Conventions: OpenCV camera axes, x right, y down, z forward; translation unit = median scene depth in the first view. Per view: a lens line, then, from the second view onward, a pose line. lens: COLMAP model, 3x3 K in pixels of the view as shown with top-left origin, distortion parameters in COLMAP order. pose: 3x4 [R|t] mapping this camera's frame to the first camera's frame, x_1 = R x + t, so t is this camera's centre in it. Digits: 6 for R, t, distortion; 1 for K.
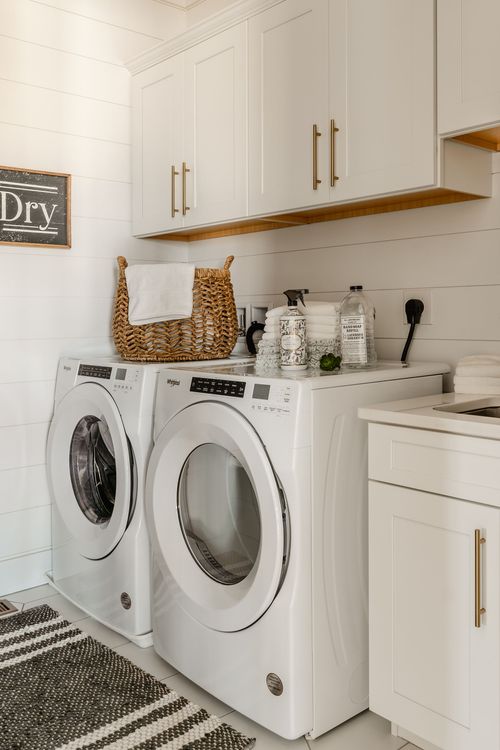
lens RADIAL K [[643.3, 0, 248.1], [0, 643.3, 357.7], [0, 0, 1]] dist [-0.001993, 0.001456]
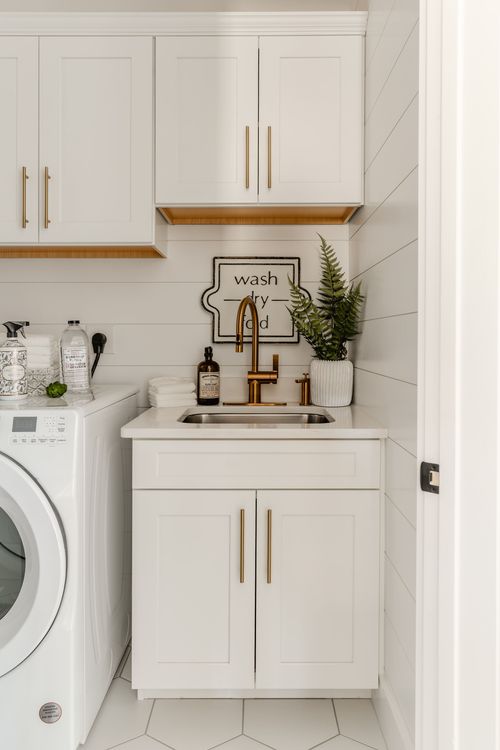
lens RADIAL K [[480.6, 0, 250.5], [0, 480.6, 367.0], [0, 0, 1]] dist [-0.006479, -0.002861]
pose [[0.689538, -0.030767, 0.723596, -0.228072], [0.044472, 0.999011, 0.000099, -0.016669], [-0.722883, 0.032111, 0.690224, 0.199350]]
